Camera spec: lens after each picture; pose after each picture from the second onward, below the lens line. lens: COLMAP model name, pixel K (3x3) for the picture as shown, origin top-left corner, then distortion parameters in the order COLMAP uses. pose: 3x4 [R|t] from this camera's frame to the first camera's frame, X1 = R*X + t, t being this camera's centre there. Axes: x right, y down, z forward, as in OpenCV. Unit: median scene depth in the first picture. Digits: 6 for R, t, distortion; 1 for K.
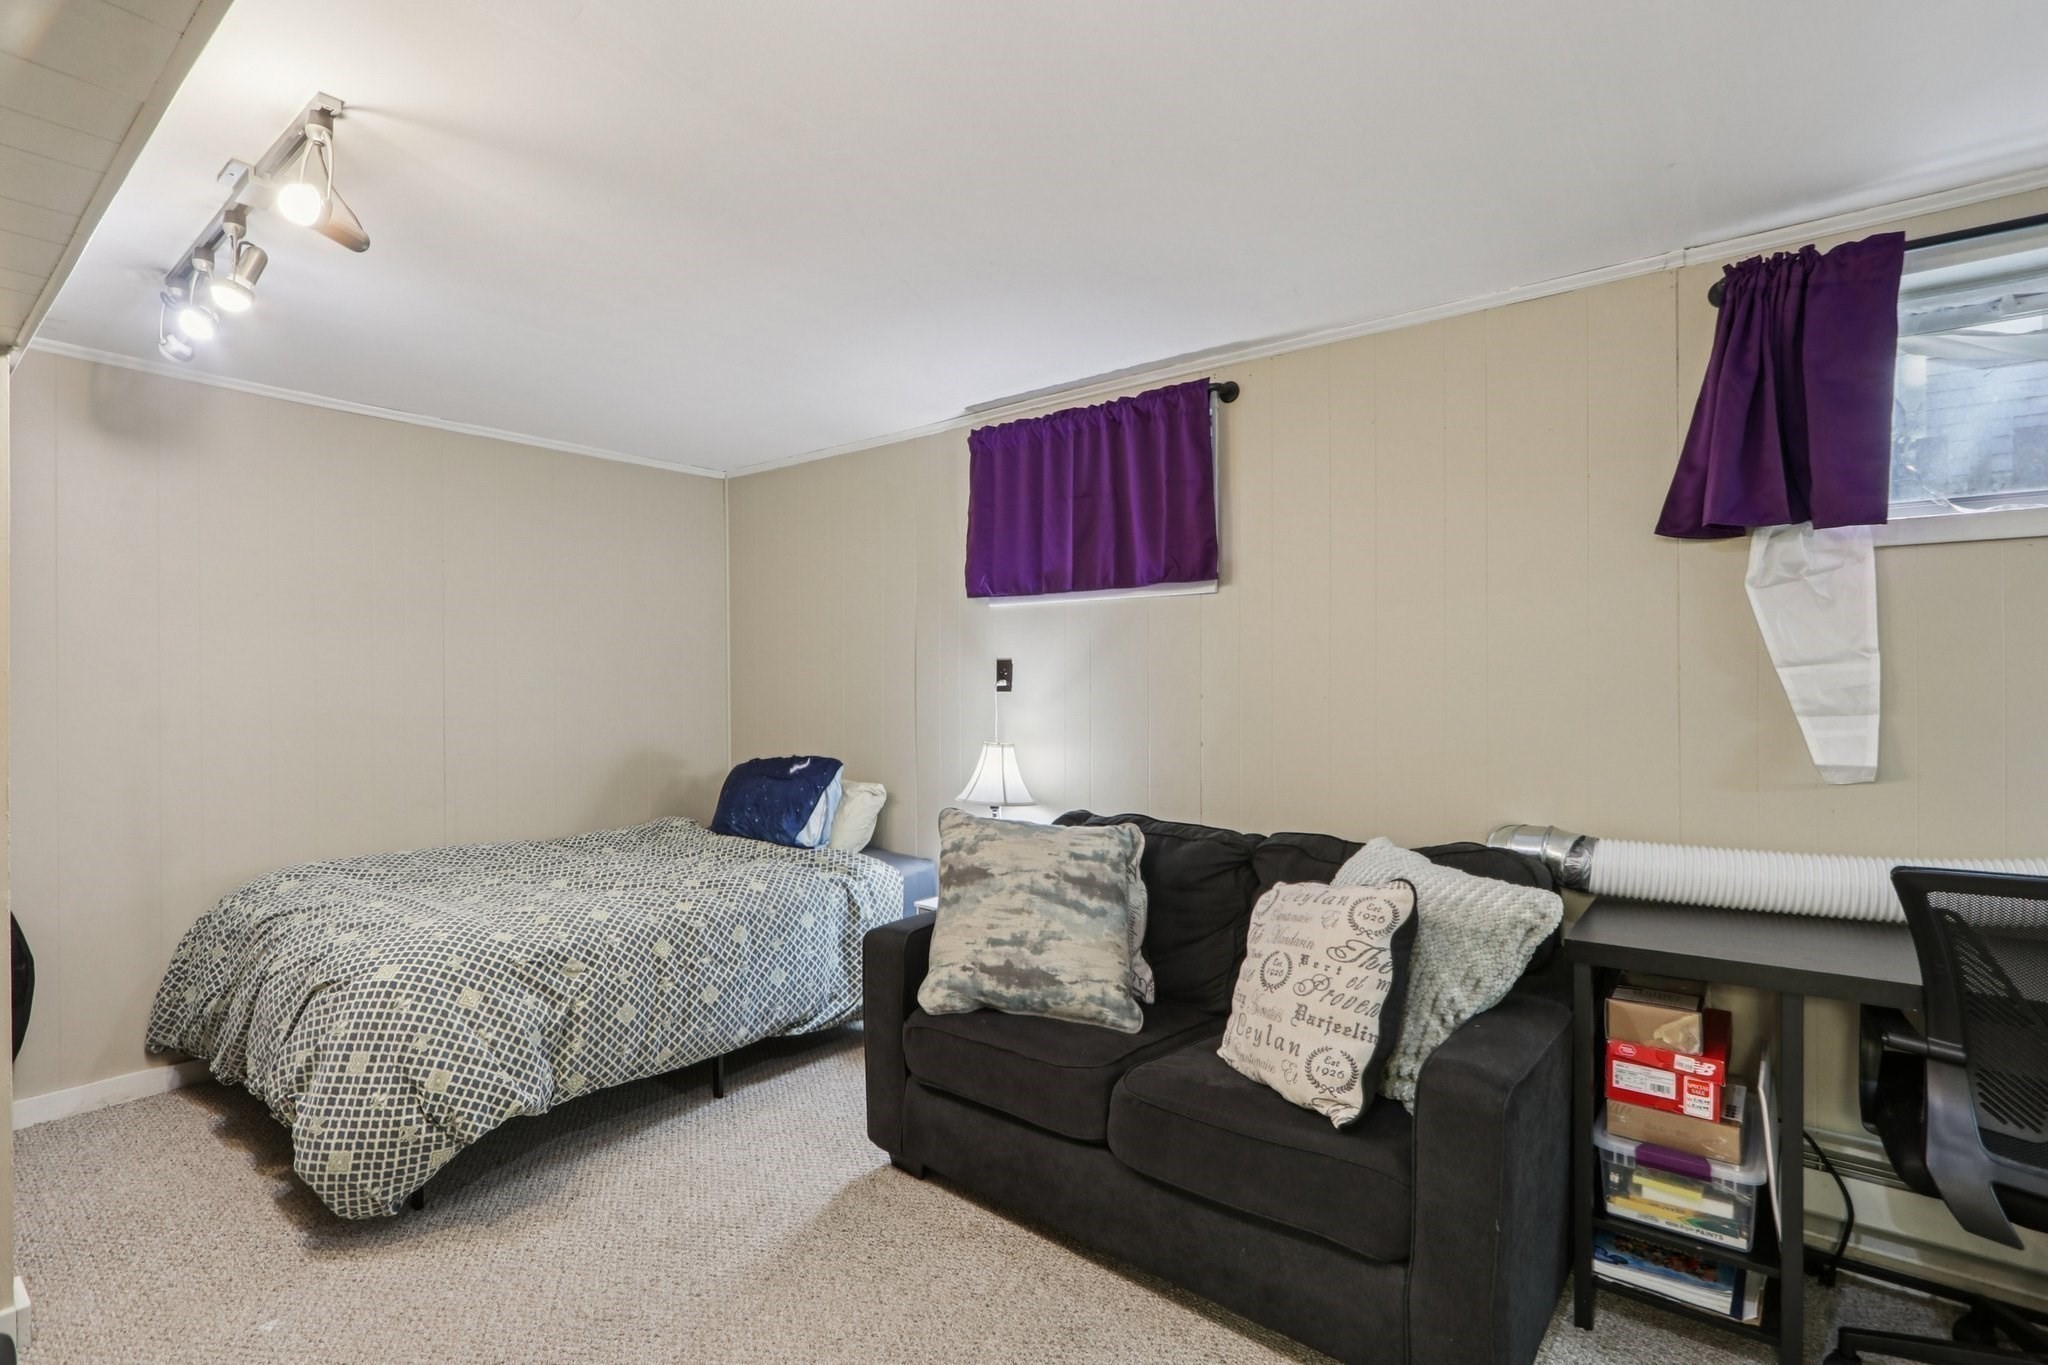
lens RADIAL K [[964.2, 0, 1025.4], [0, 964.2, 686.6], [0, 0, 1]] dist [-0.001028, -0.000287]
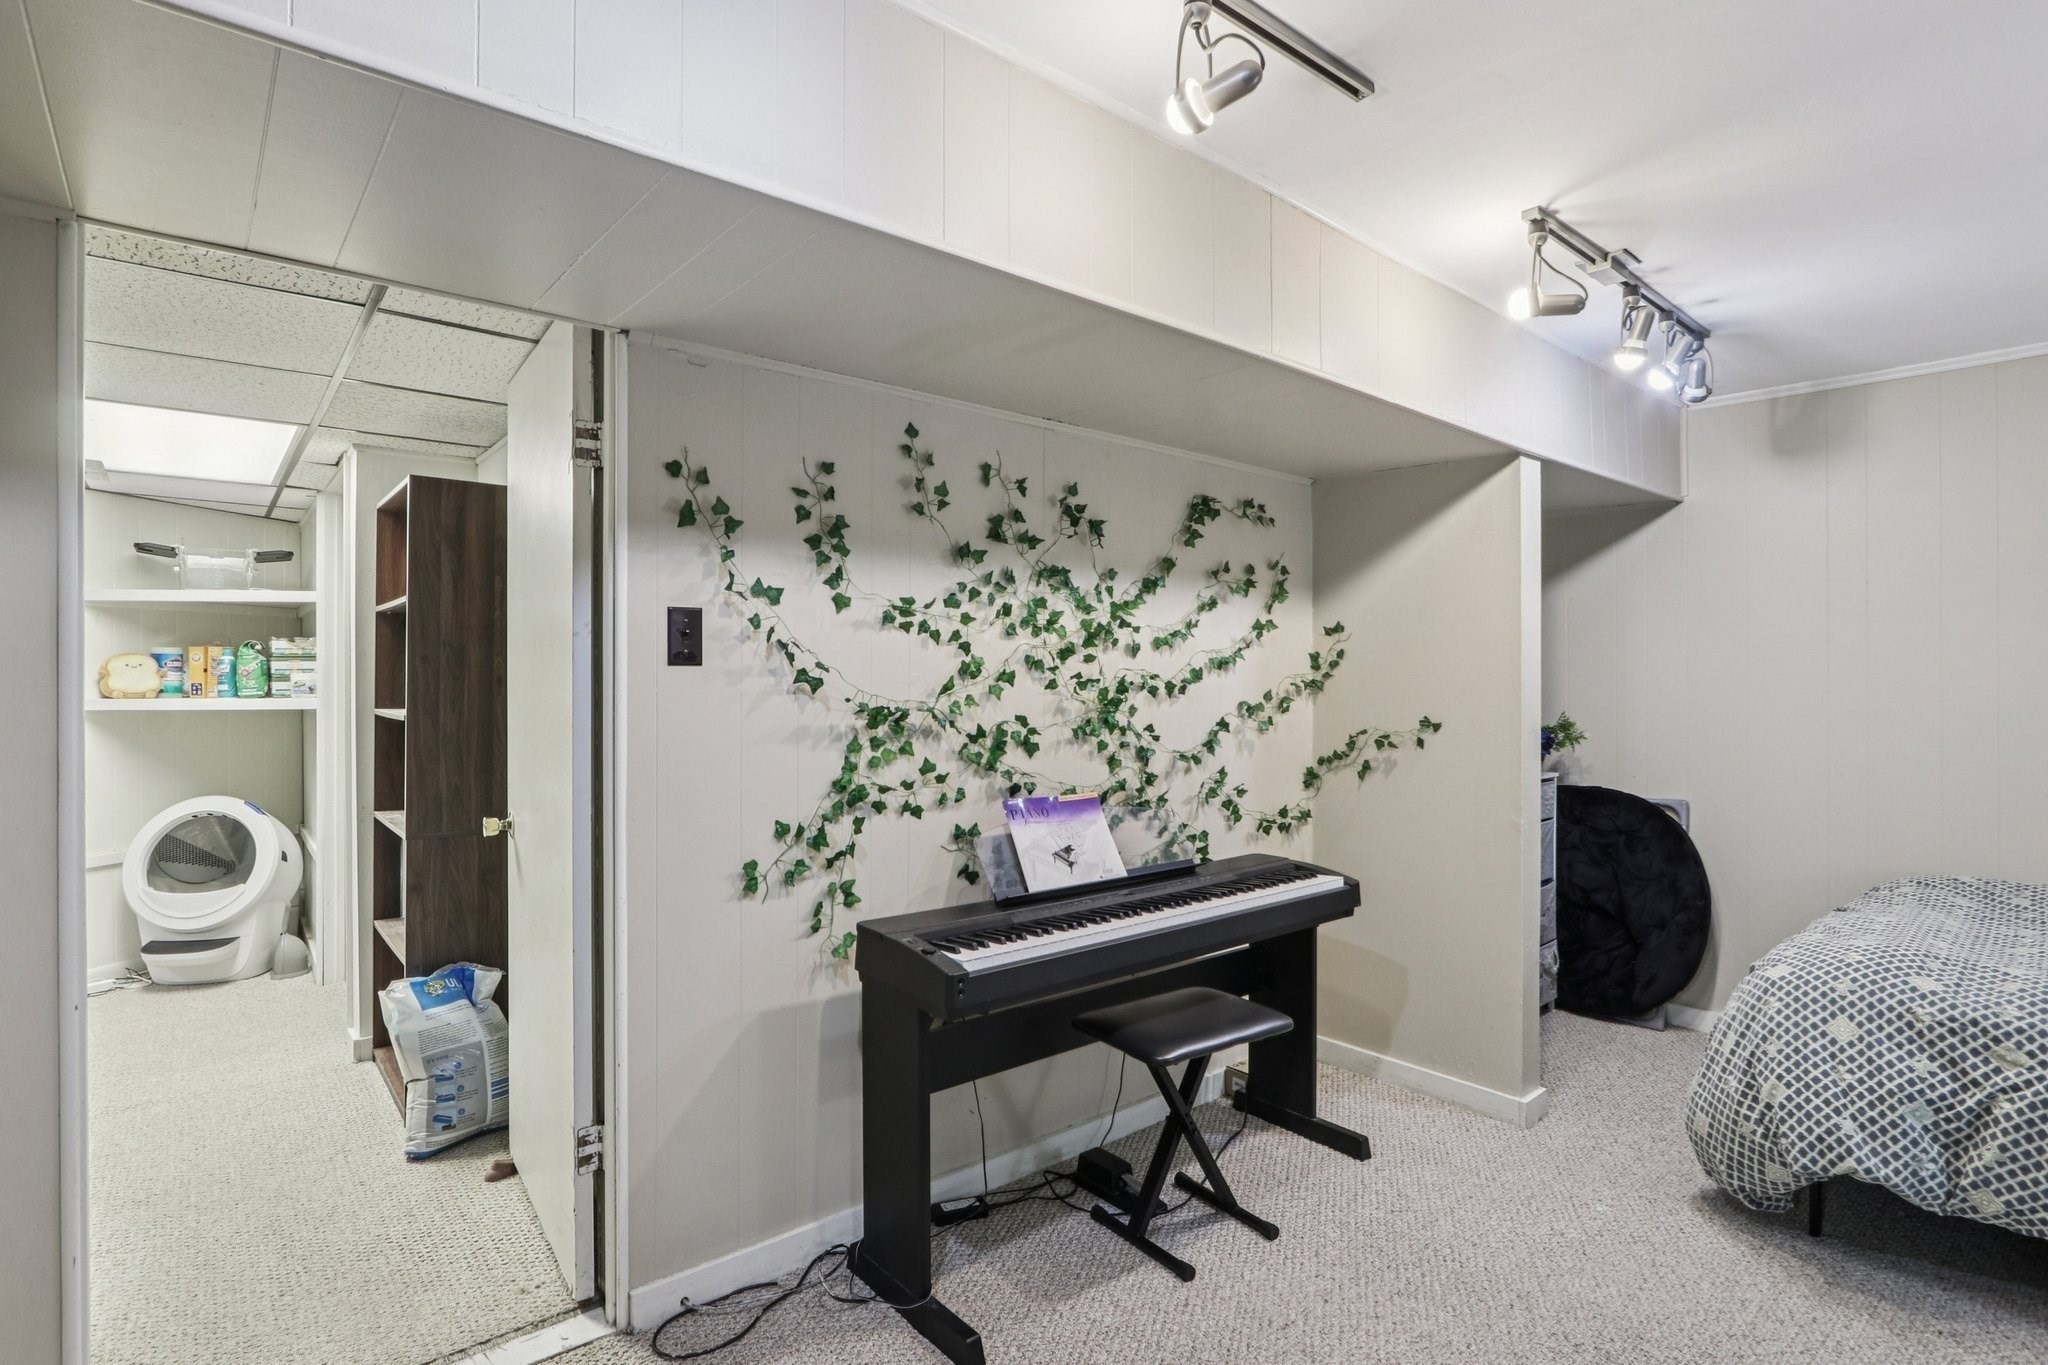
lens RADIAL K [[1036.3, 0, 1025.3], [0, 1036.3, 678.6], [0, 0, 1]] dist [0.000897, 0.000307]
pose [[-0.190328, 0.001710, -0.981719, 0.519588], [-0.006104, 0.999977, 0.002926, -0.001983], [0.981702, 0.006550, -0.190313, 0.434768]]
